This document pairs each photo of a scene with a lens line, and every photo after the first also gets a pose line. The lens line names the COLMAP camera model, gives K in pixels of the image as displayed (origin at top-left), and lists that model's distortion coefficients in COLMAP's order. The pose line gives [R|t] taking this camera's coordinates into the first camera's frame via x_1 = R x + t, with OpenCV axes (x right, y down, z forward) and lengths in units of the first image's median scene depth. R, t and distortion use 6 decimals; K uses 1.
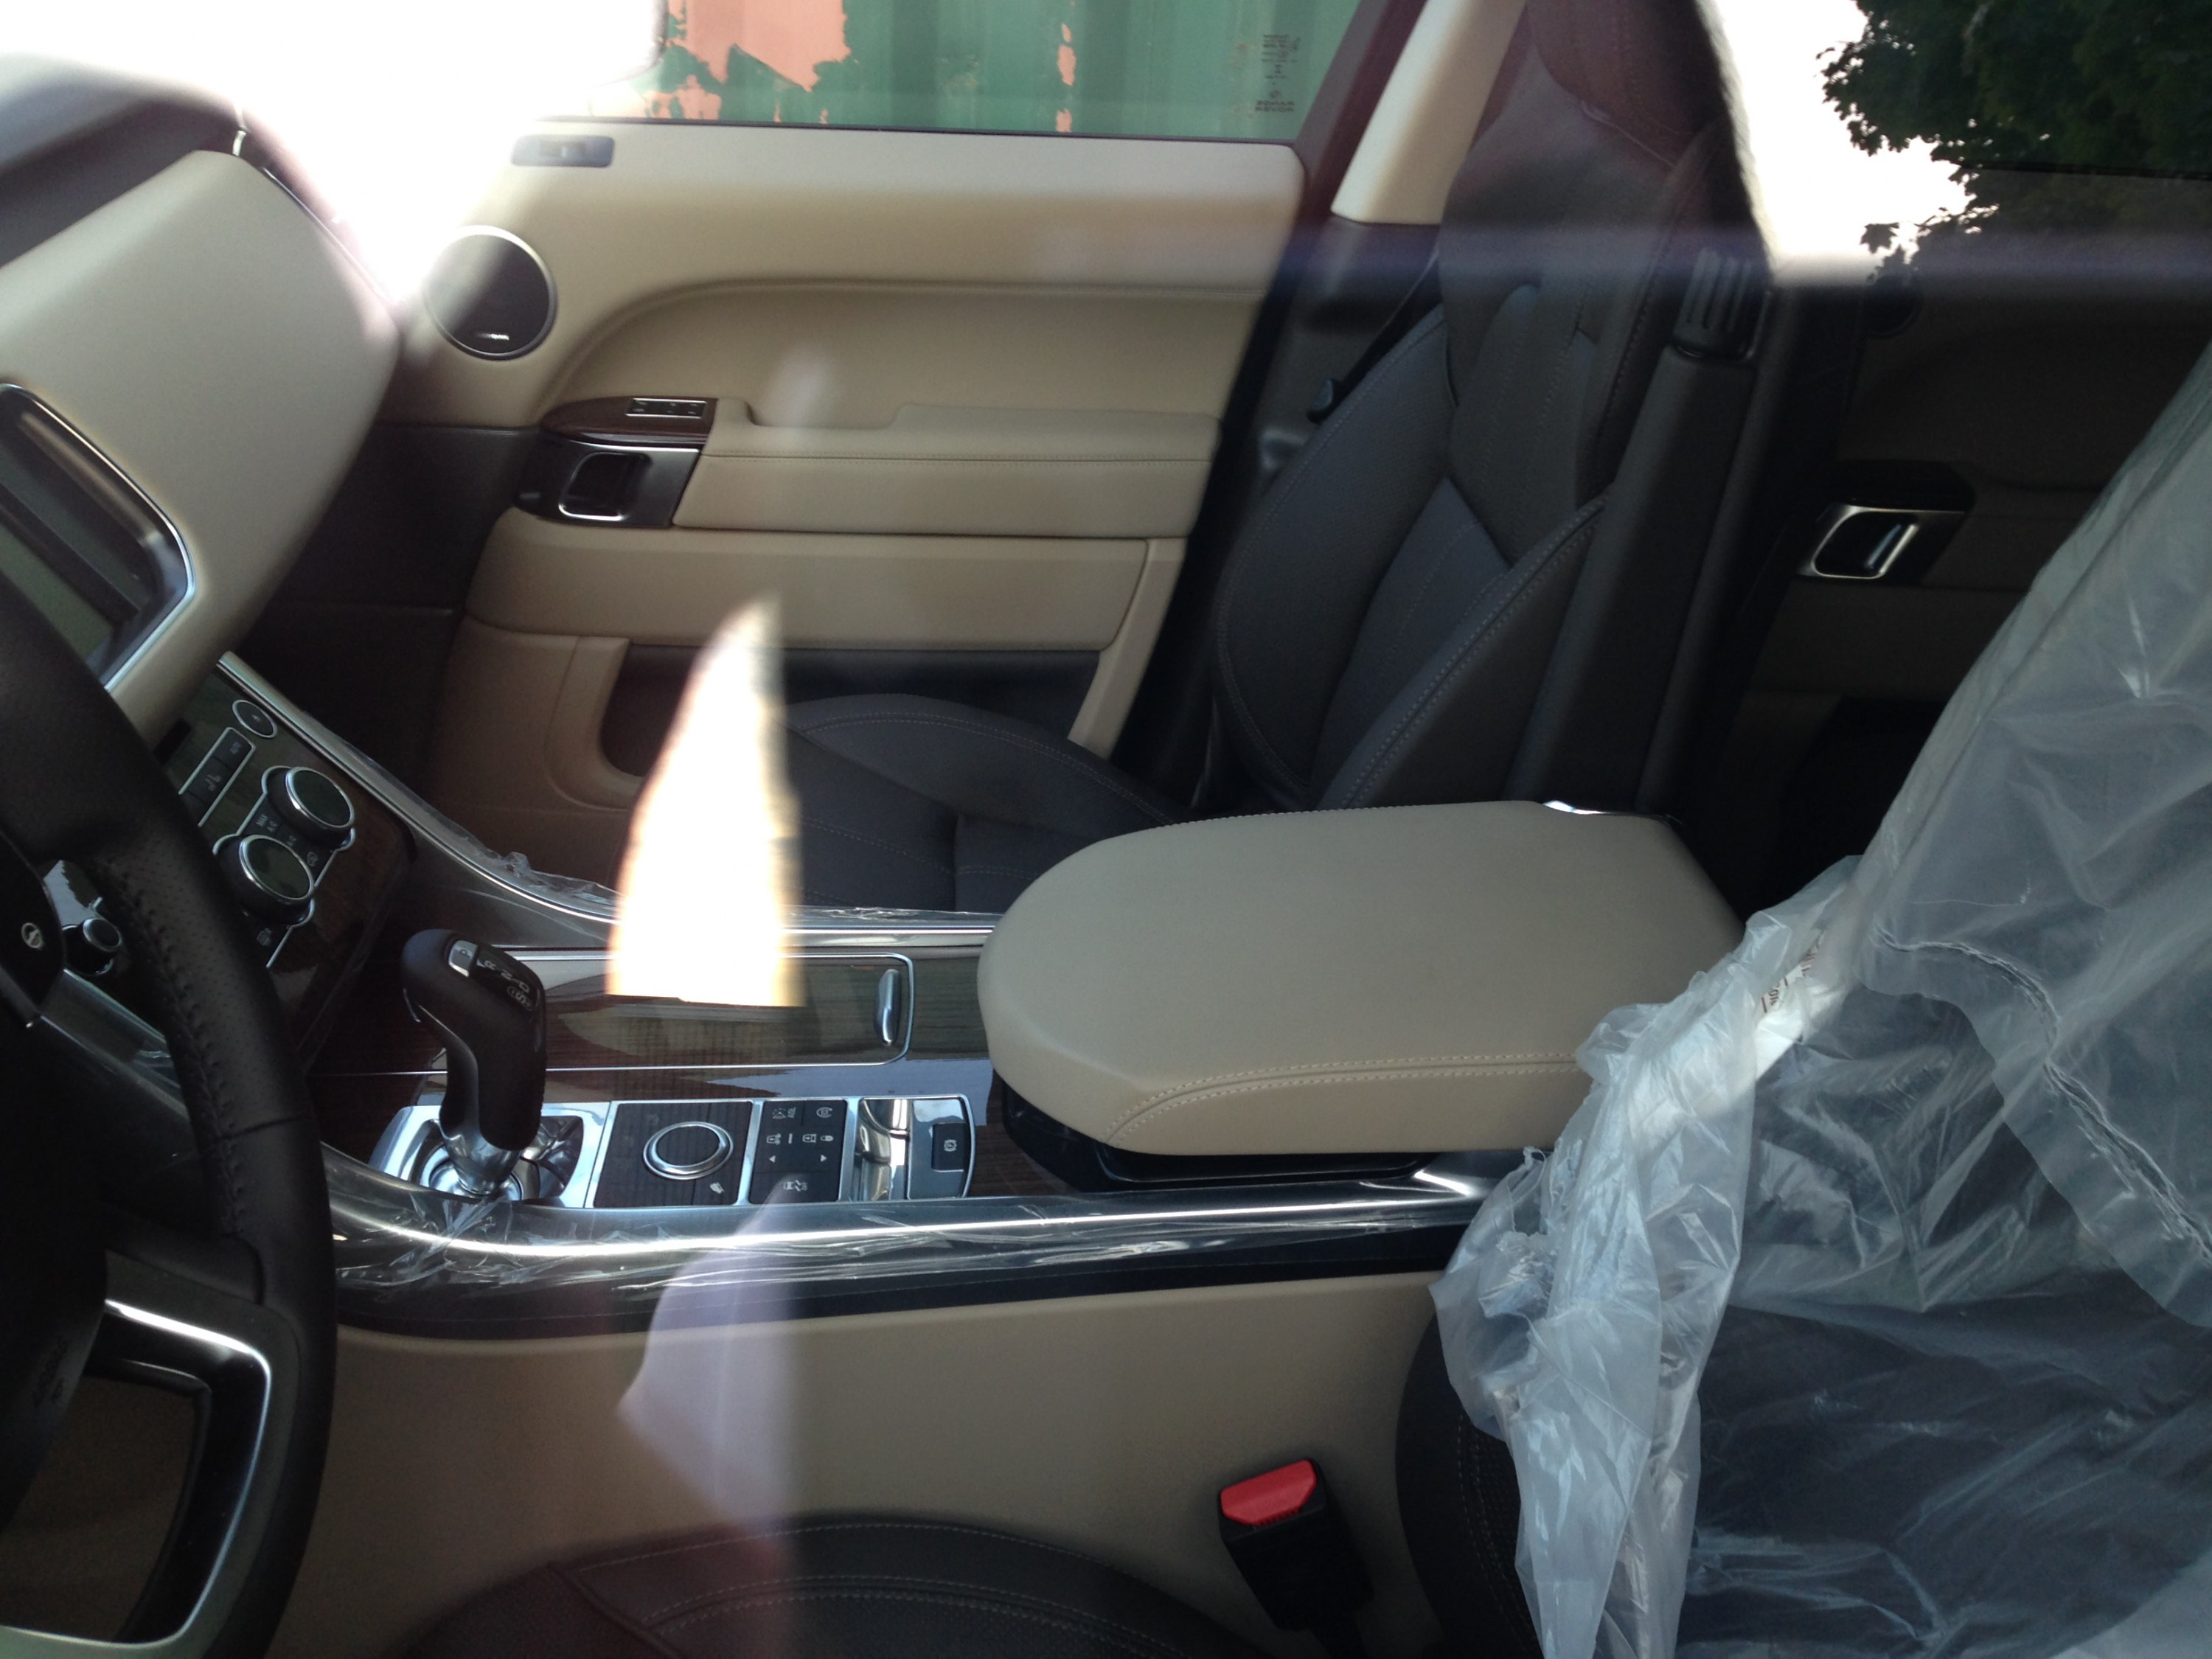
lens RADIAL K [[2125.7, 0, 1100.4], [0, 2125.7, 730.8], [0, 0, 1]] dist [0.121625, -0.200516]
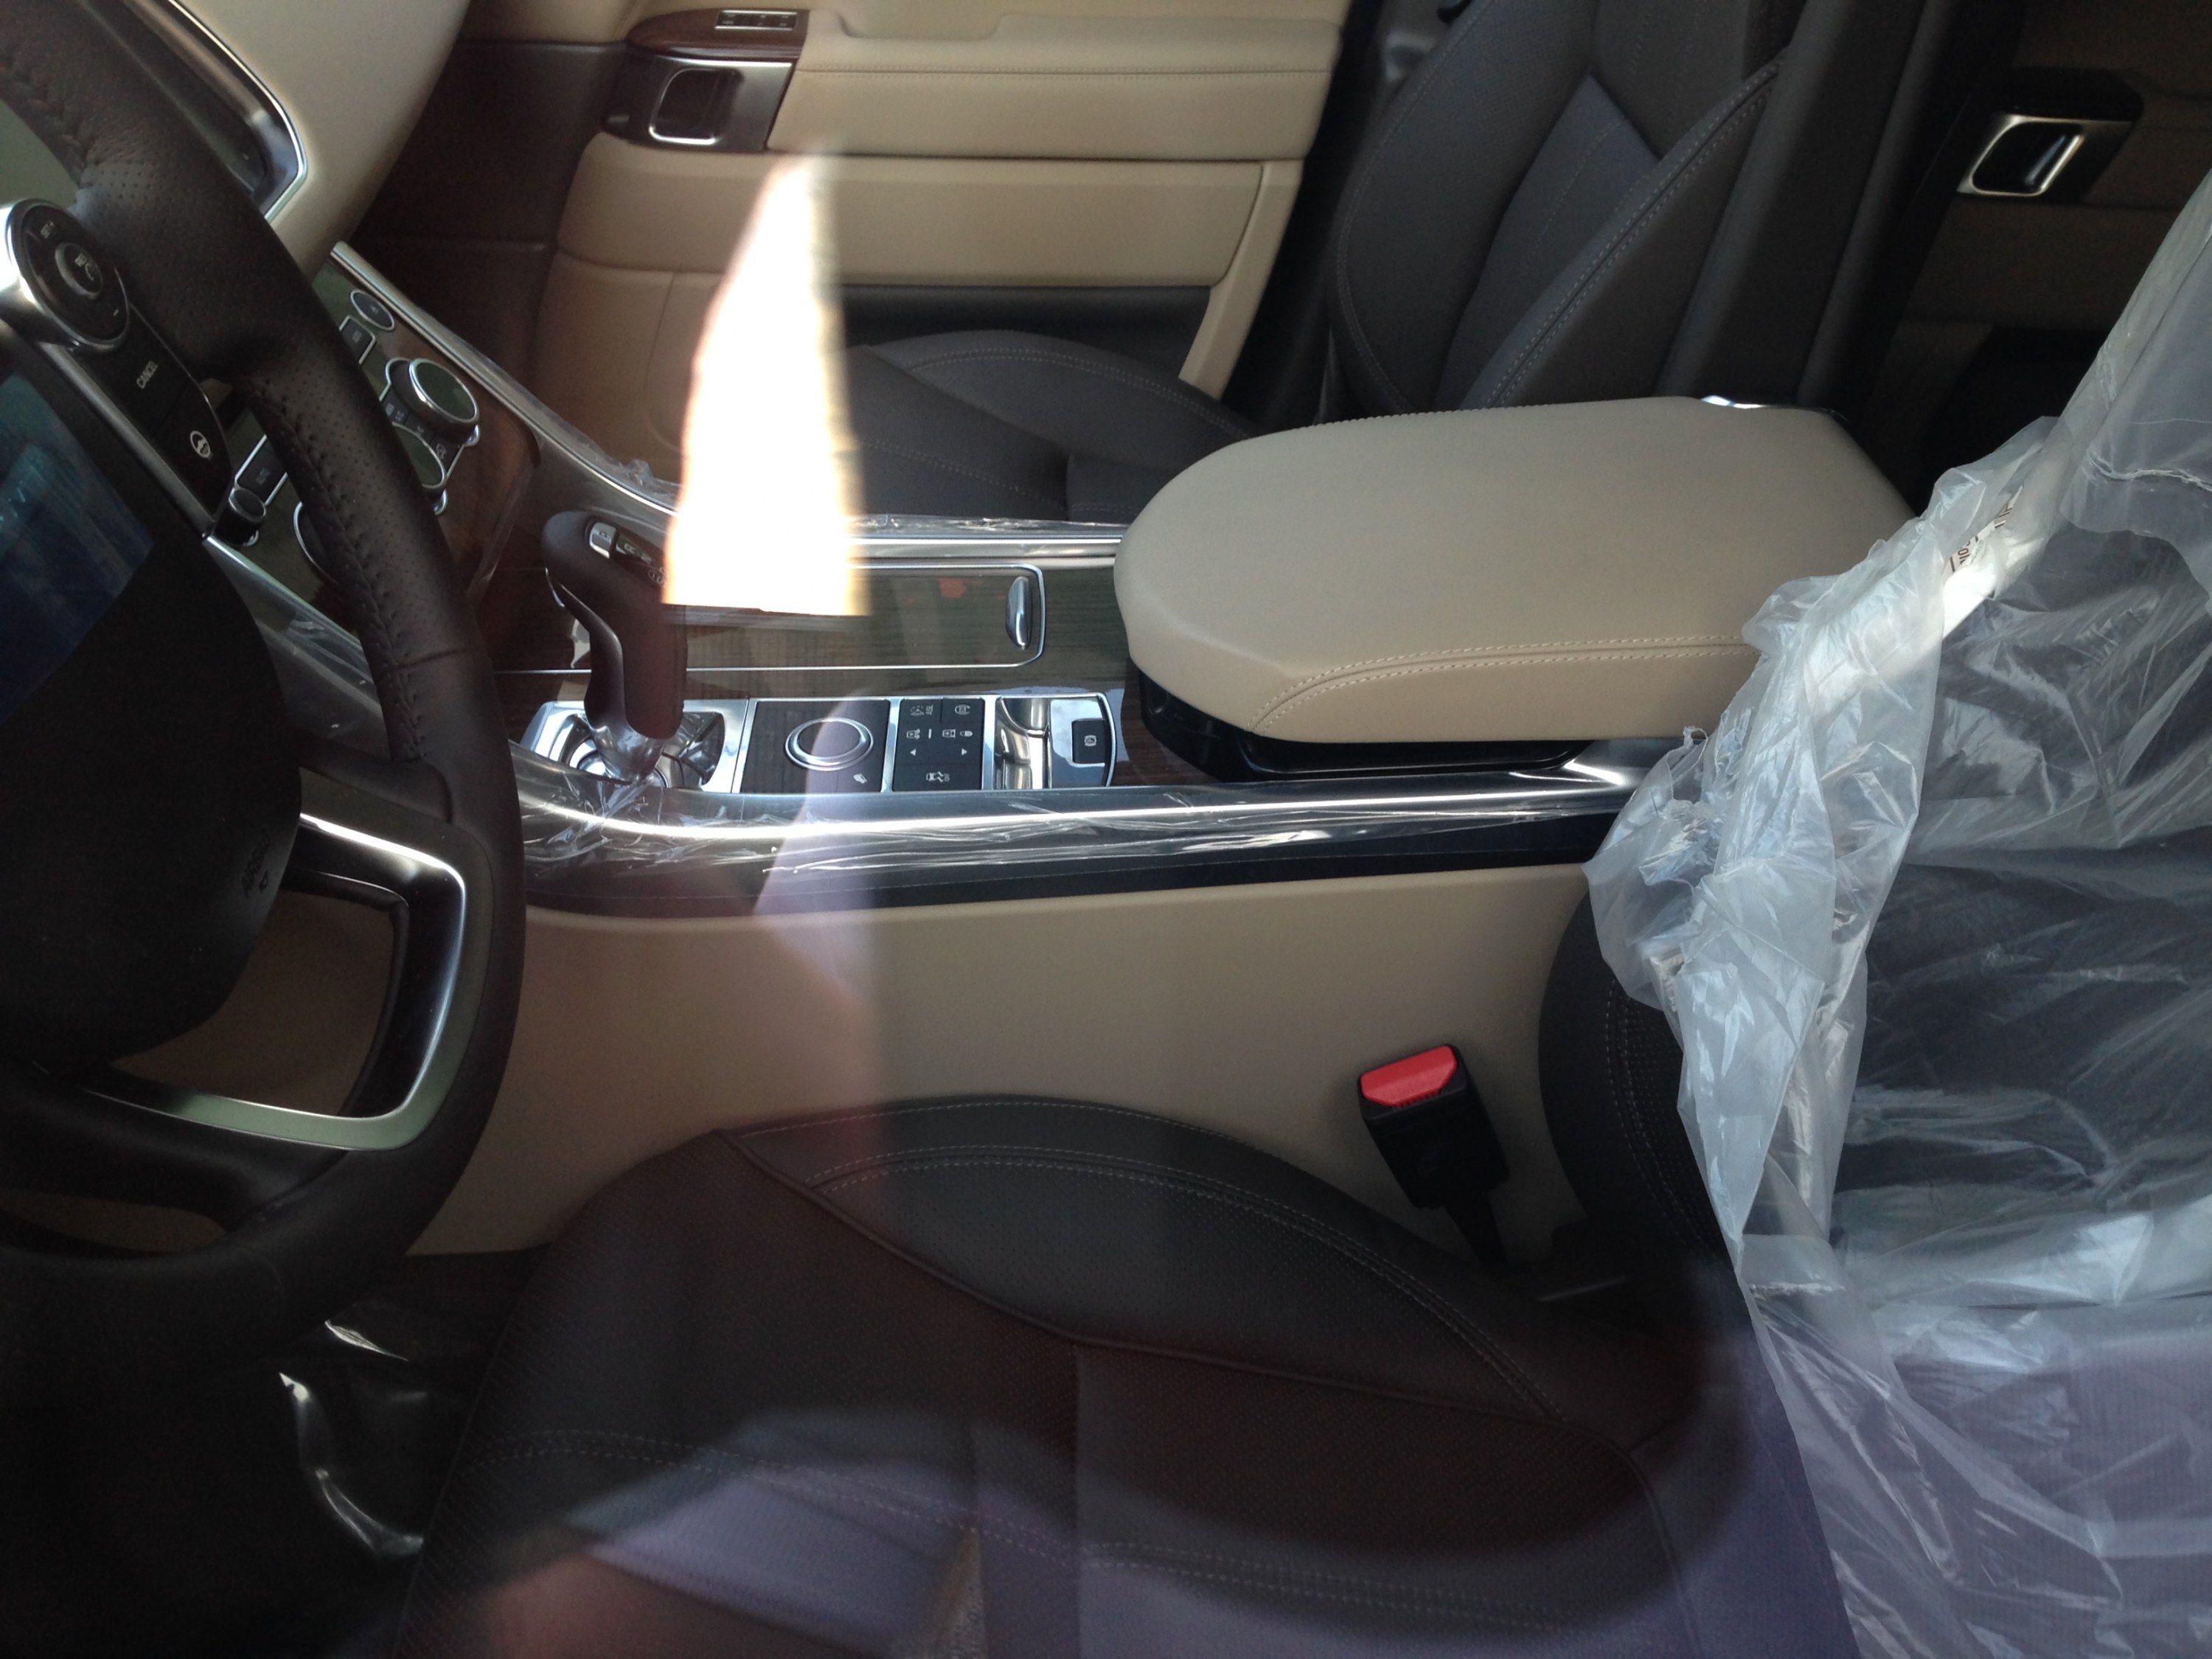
lens RADIAL K [[2128.0, 0, 1050.5], [0, 2128.0, 826.3], [0, 0, 1]] dist [0.102632, -0.176780]
pose [[0.999146, -0.004623, -0.041052, -0.051764], [0.010547, 0.989334, 0.145285, 0.096002], [0.039943, -0.145594, 0.988538, 0.016837]]
